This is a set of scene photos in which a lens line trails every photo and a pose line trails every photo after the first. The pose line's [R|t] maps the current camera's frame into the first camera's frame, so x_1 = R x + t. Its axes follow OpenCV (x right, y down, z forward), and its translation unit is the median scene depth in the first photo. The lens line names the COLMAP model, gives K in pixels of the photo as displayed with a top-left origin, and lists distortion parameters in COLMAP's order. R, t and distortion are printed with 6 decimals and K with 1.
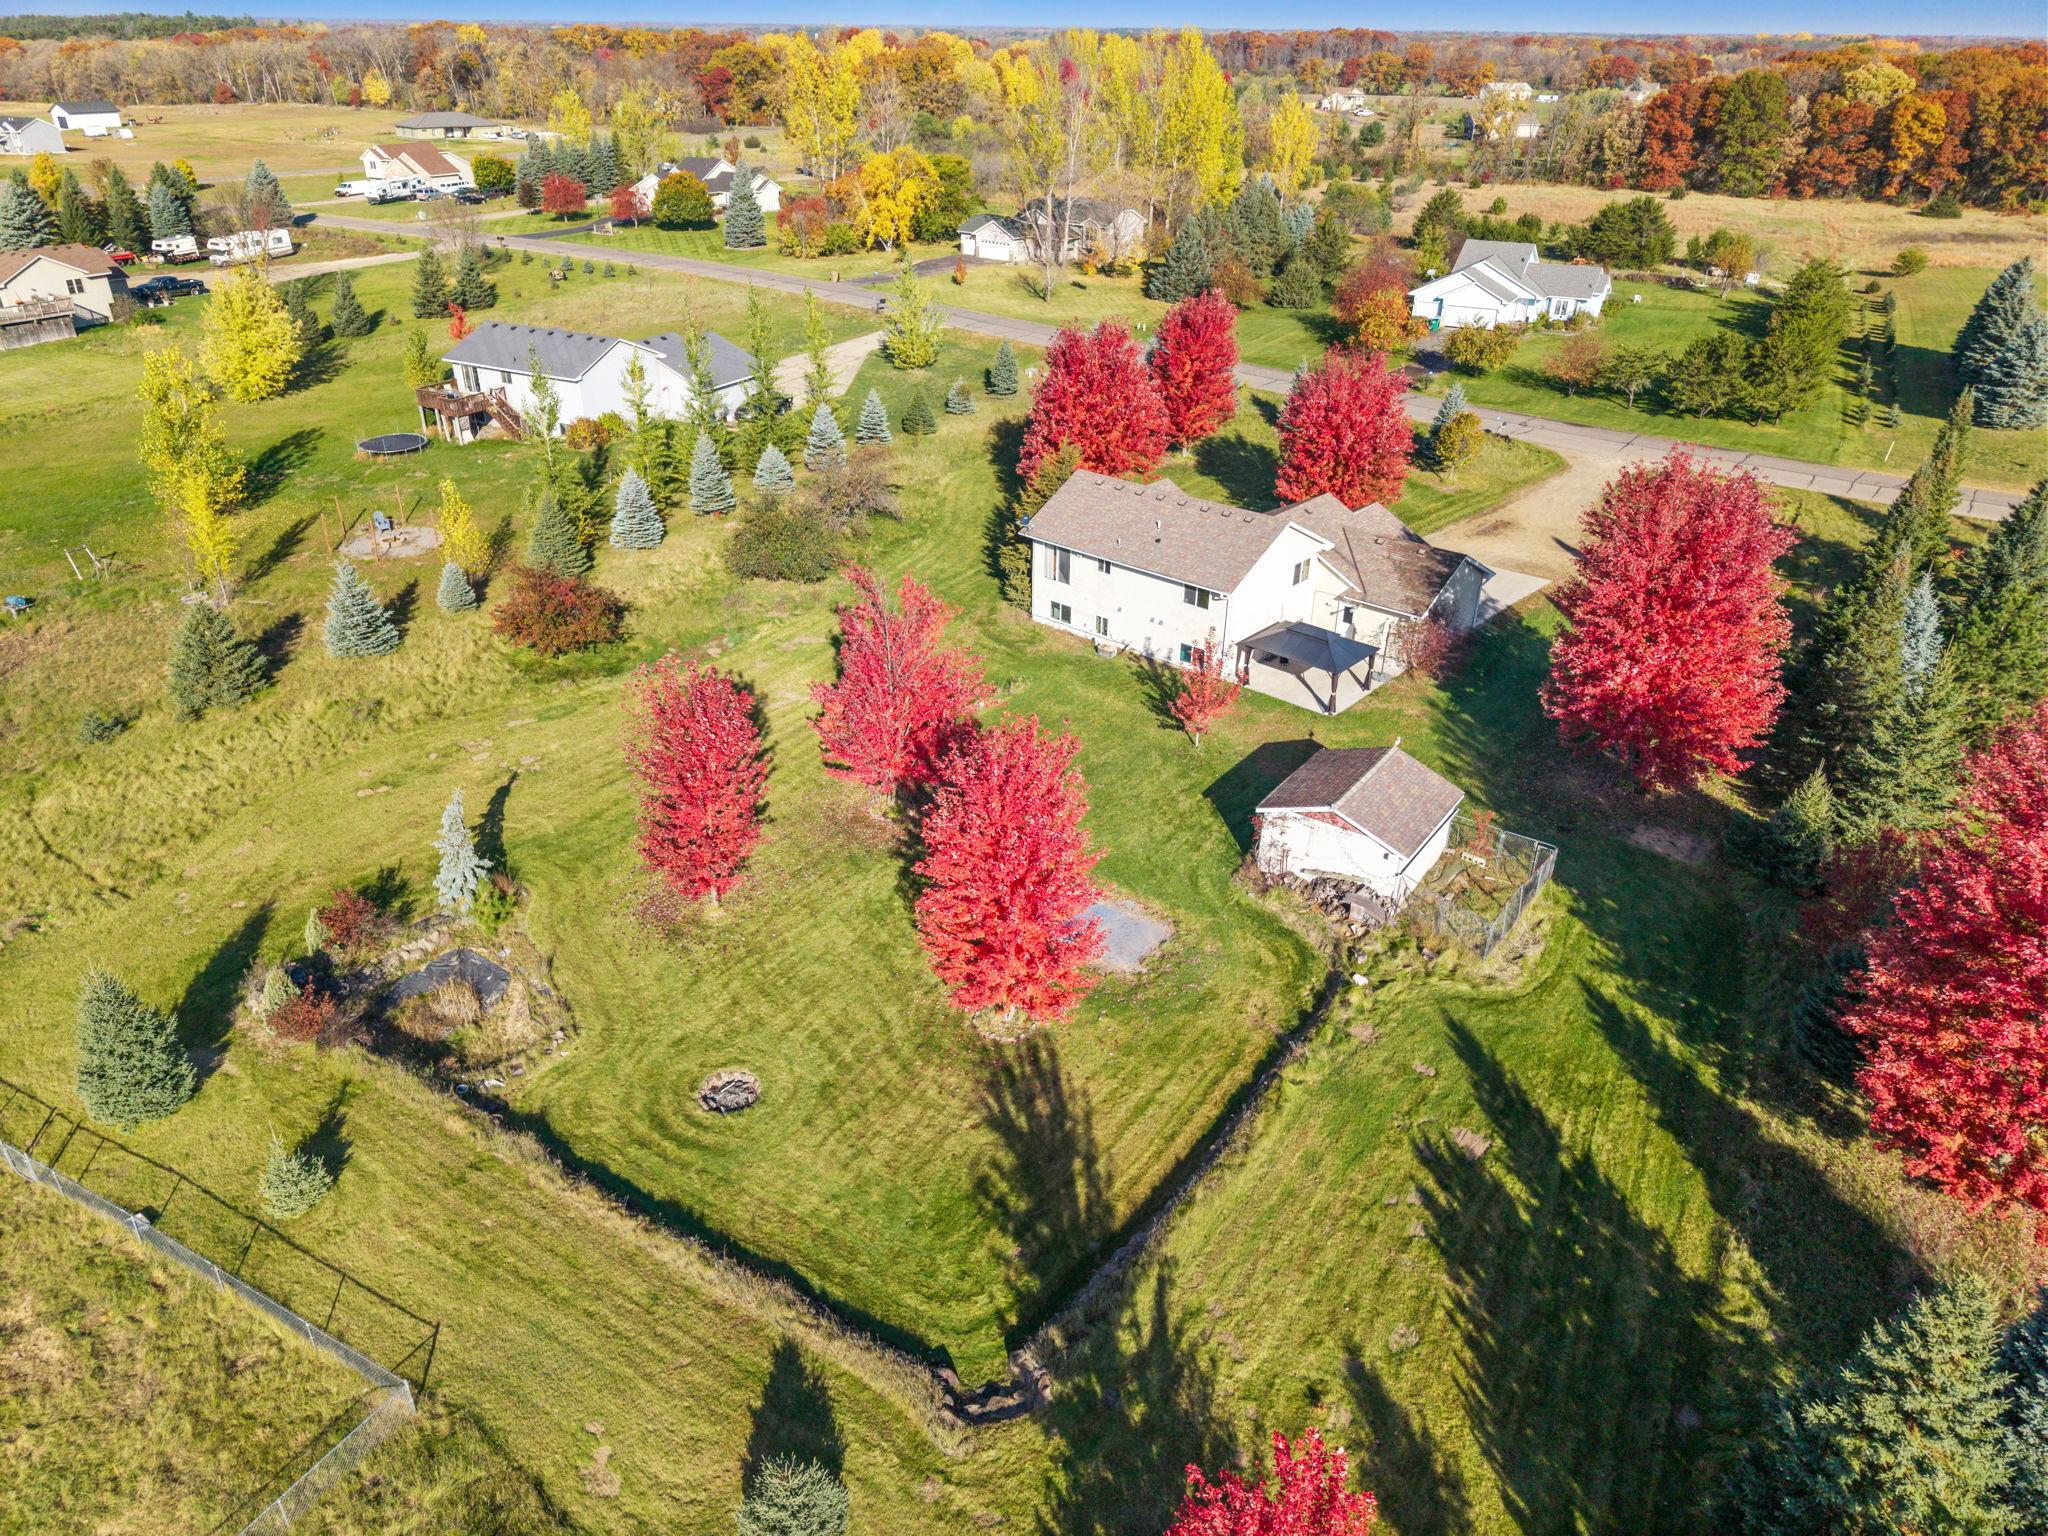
lens RADIAL K [[1374.5, 0, 1025.5], [0, 1374.5, 773.1], [0, 0, 1]] dist [0.026674, -0.021280]
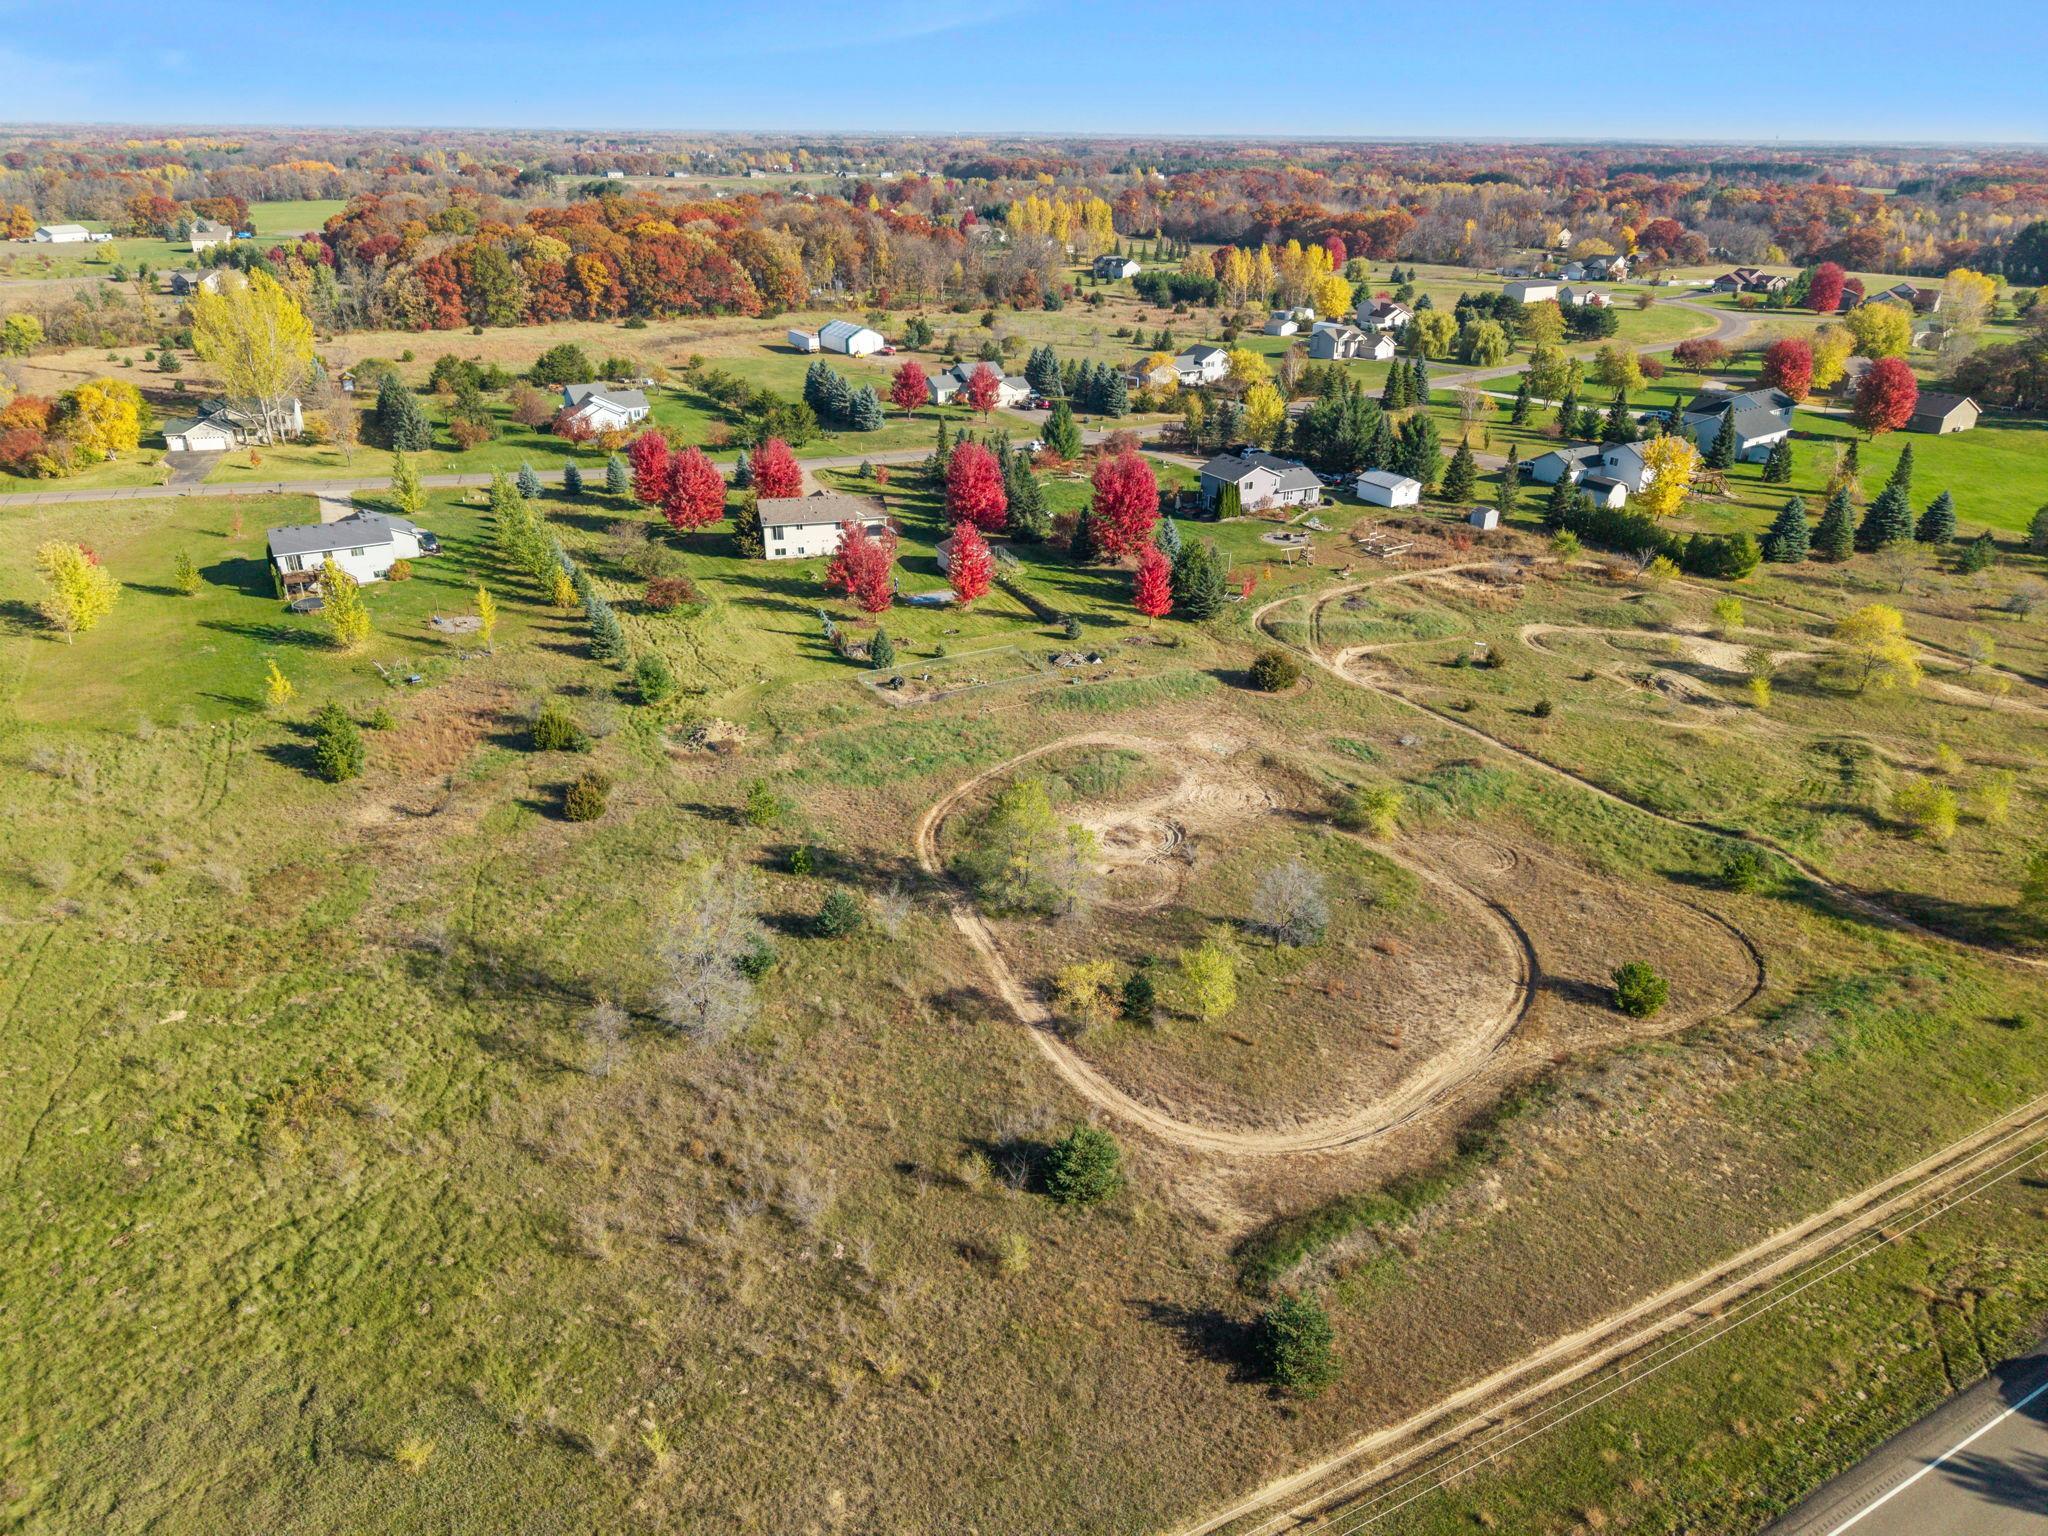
lens RADIAL K [[1374.5, 0, 1018.7], [0, 1374.5, 774.1], [0, 0, 1]] dist [0.026674, -0.021280]
pose [[0.528874, -0.365434, 0.765996, -0.918027], [0.401222, 0.902982, 0.153766, 0.020684], [-0.747872, 0.226012, 0.624184, -0.420965]]
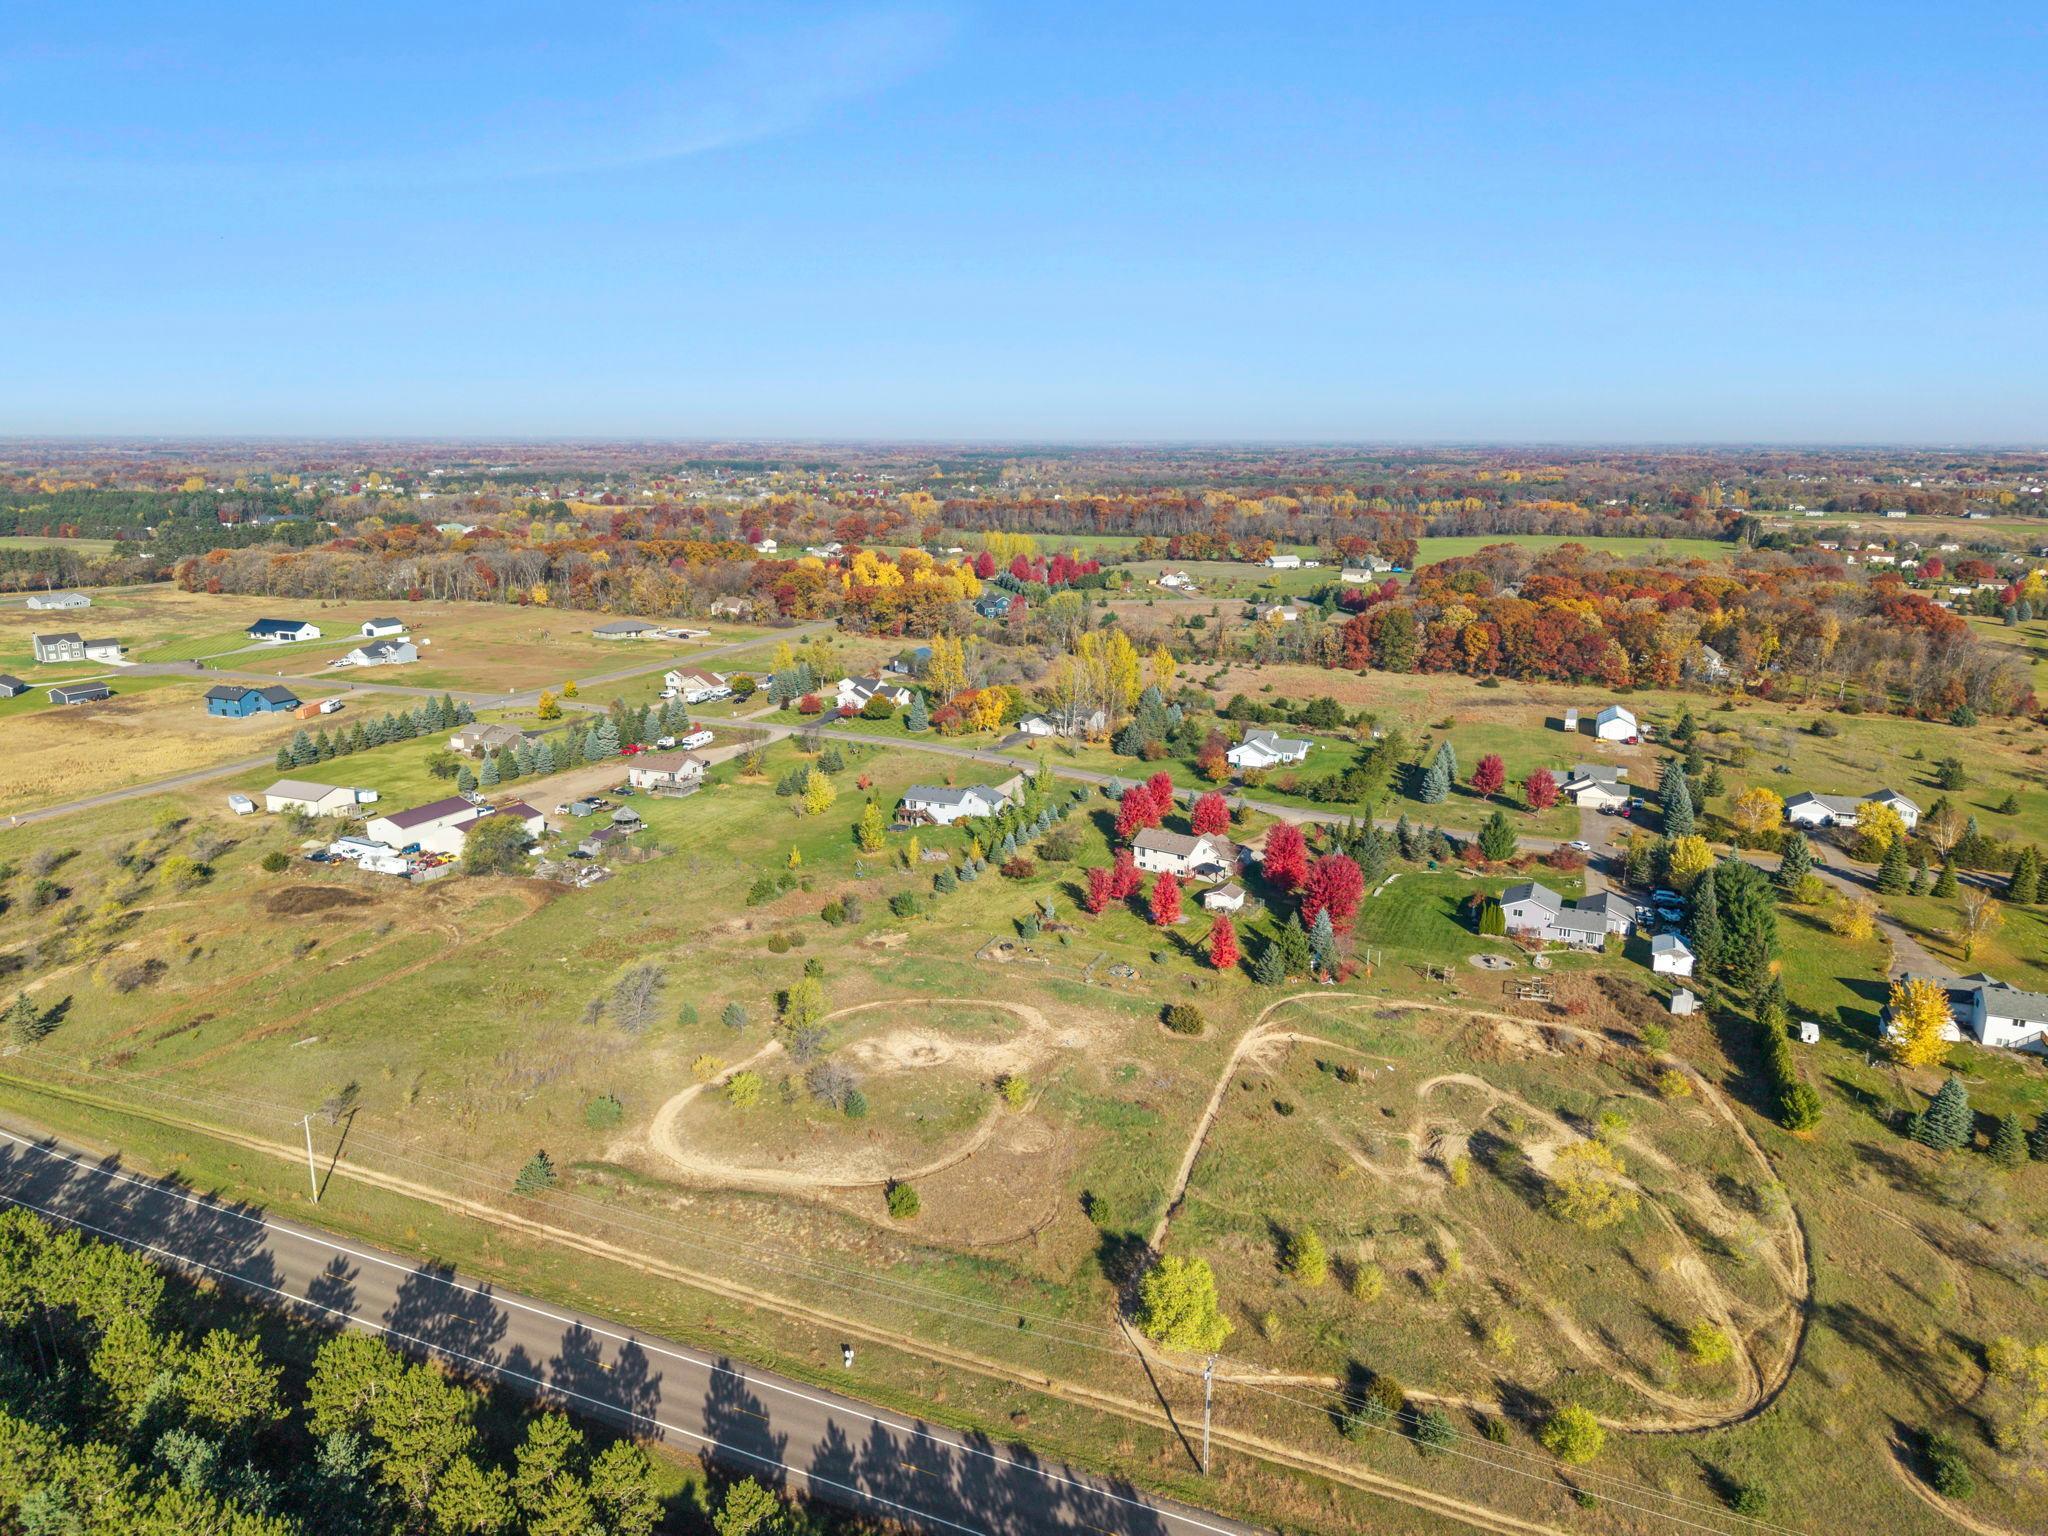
lens RADIAL K [[1374.5, 0, 1021.0], [0, 1374.5, 778.9], [0, 0, 1]] dist [0.026674, -0.021280]
pose [[0.994345, -0.032834, 0.100995, -0.331051], [0.056703, 0.968247, -0.243479, 0.268017], [-0.089794, 0.247829, 0.964633, -1.293343]]
